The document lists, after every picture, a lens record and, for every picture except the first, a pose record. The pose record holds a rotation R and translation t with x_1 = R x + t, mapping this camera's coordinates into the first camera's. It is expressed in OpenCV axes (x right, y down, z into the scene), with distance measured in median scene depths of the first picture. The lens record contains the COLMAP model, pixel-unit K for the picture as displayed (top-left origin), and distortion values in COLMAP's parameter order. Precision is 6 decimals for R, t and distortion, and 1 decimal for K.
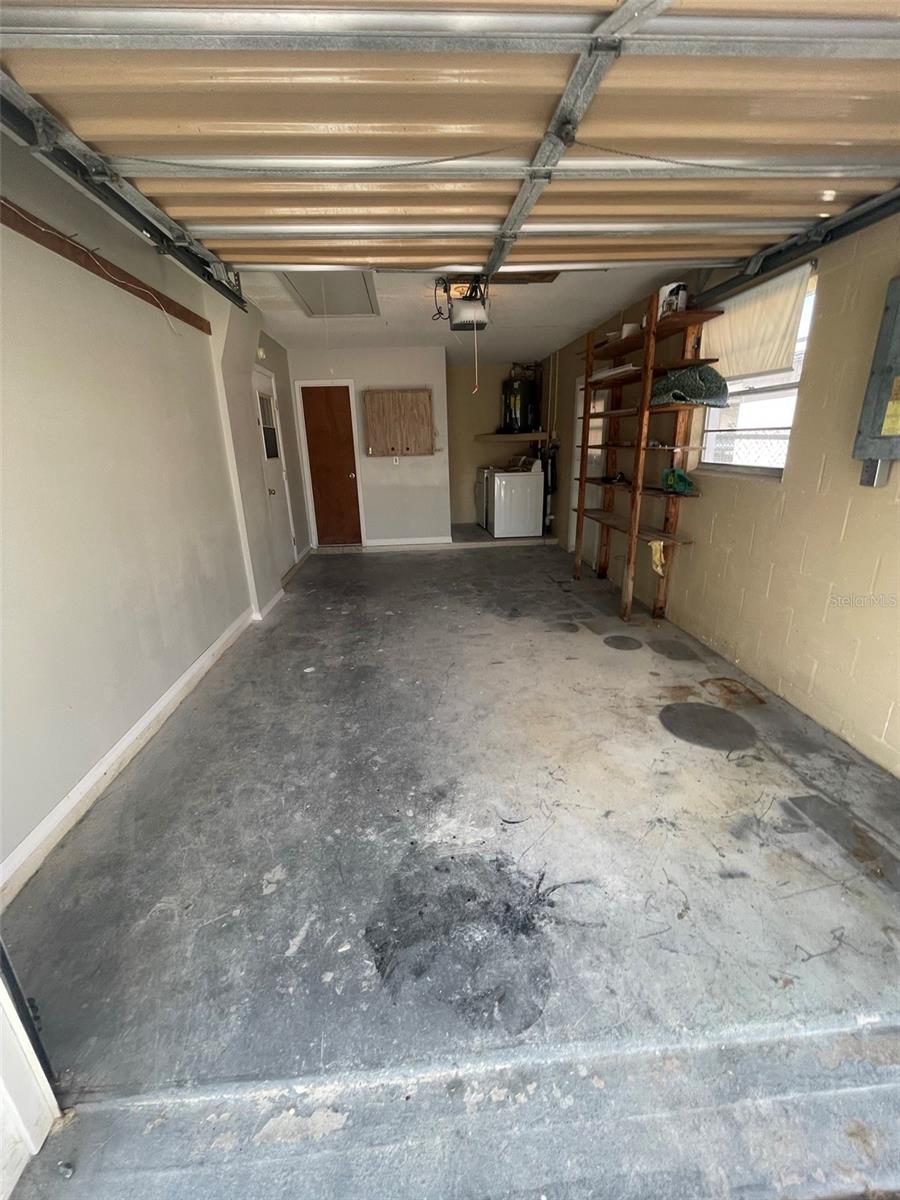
lens RADIAL K [[487.6, 0, 446.2], [0, 487.6, 596.8], [0, 0, 1]] dist [-0.004115, 0.001937]
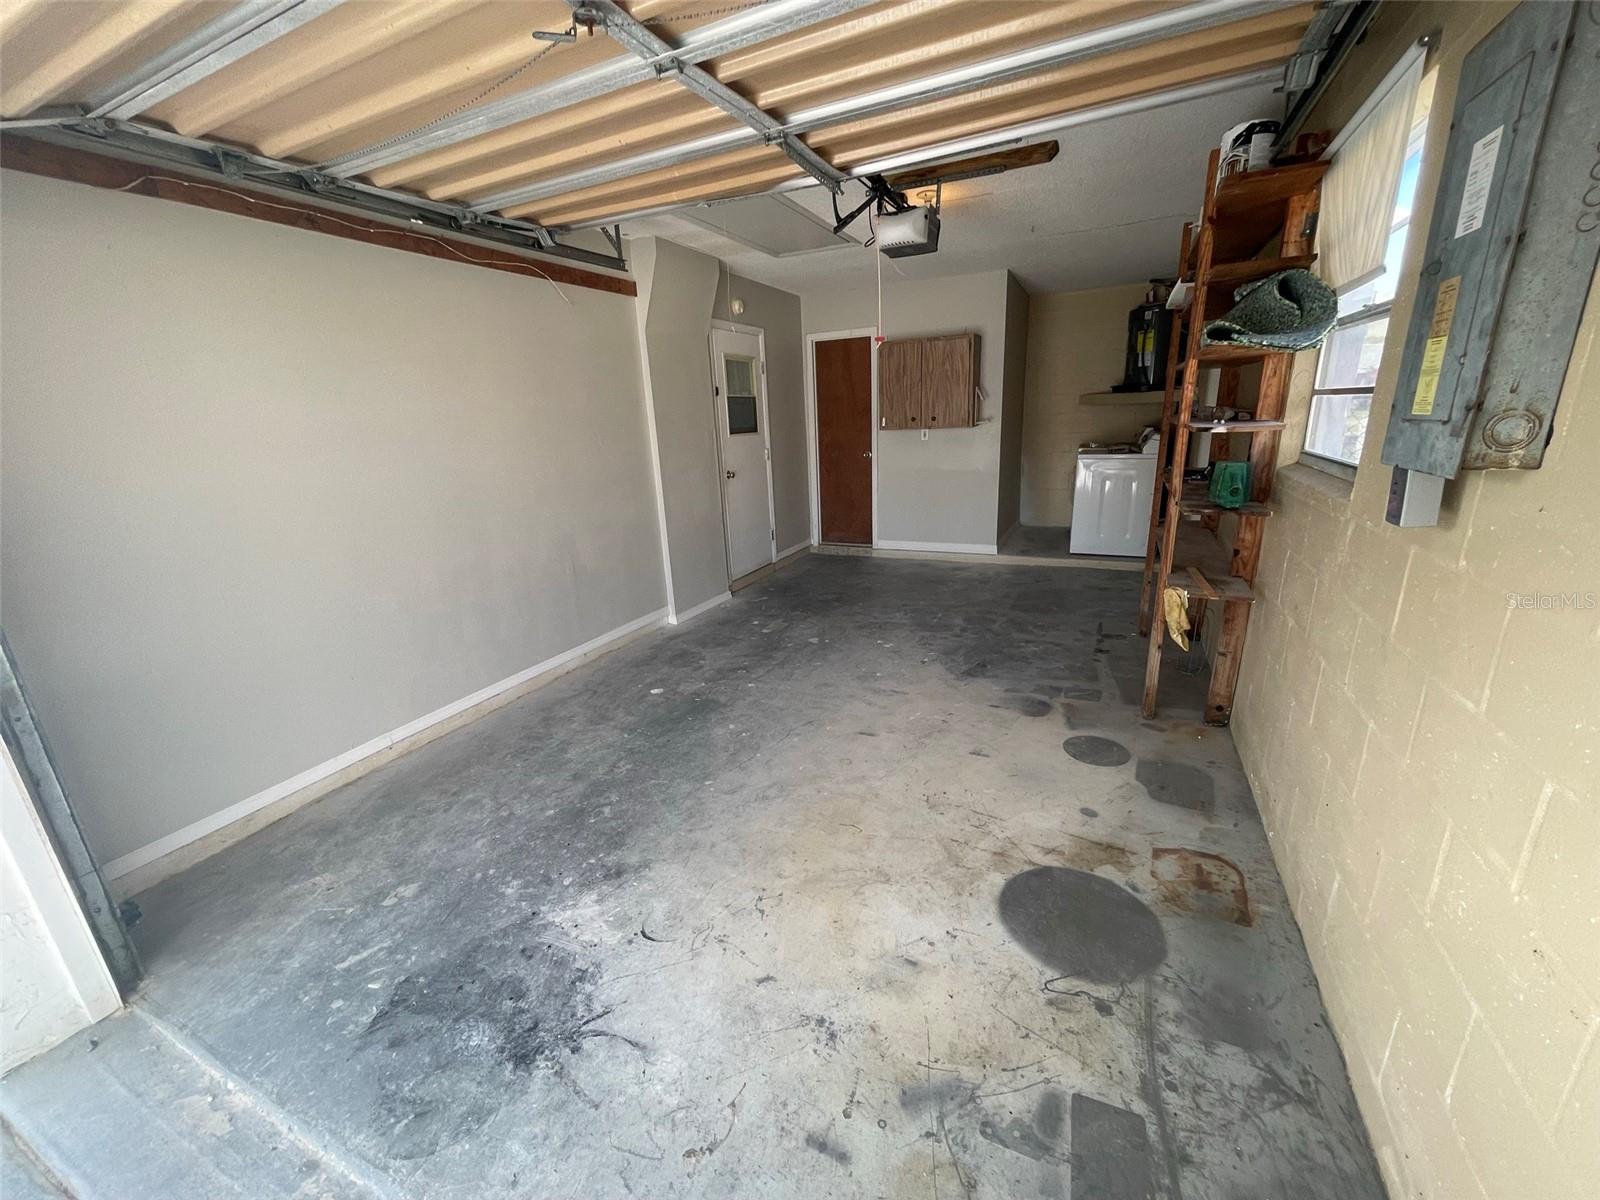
lens RADIAL K [[650.1, 0, 787.0], [0, 650.1, 611.8], [0, 0, 1]] dist [-0.004115, 0.001937]
pose [[0.864398, 0.136996, -0.483786, 0.523194], [-0.133772, 0.990148, 0.041369, -0.074004], [0.484687, 0.028958, 0.874208, 0.152041]]
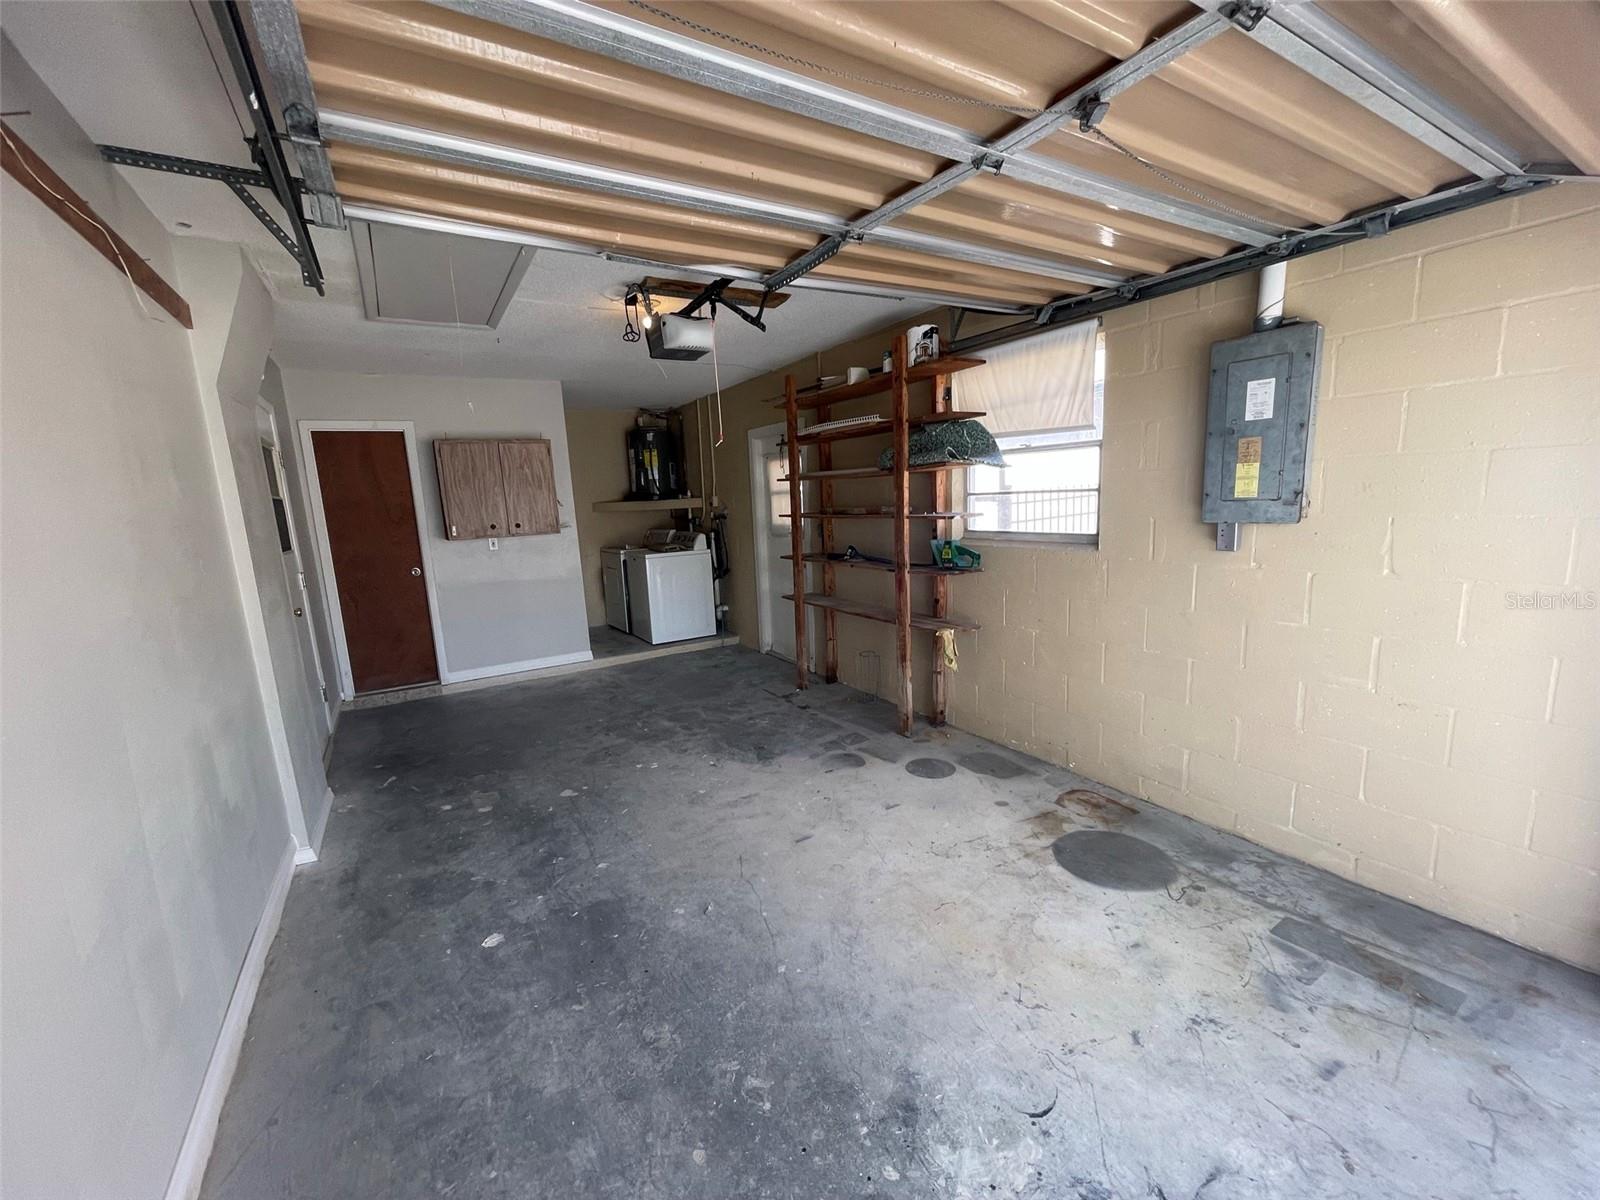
lens RADIAL K [[650.1, 0, 792.7], [0, 650.1, 613.8], [0, 0, 1]] dist [-0.004115, 0.001937]
pose [[0.893235, -0.094878, 0.439466, -0.318516], [0.157744, 0.981476, -0.108726, -0.083214], [-0.421009, 0.166441, 0.891655, 0.212154]]
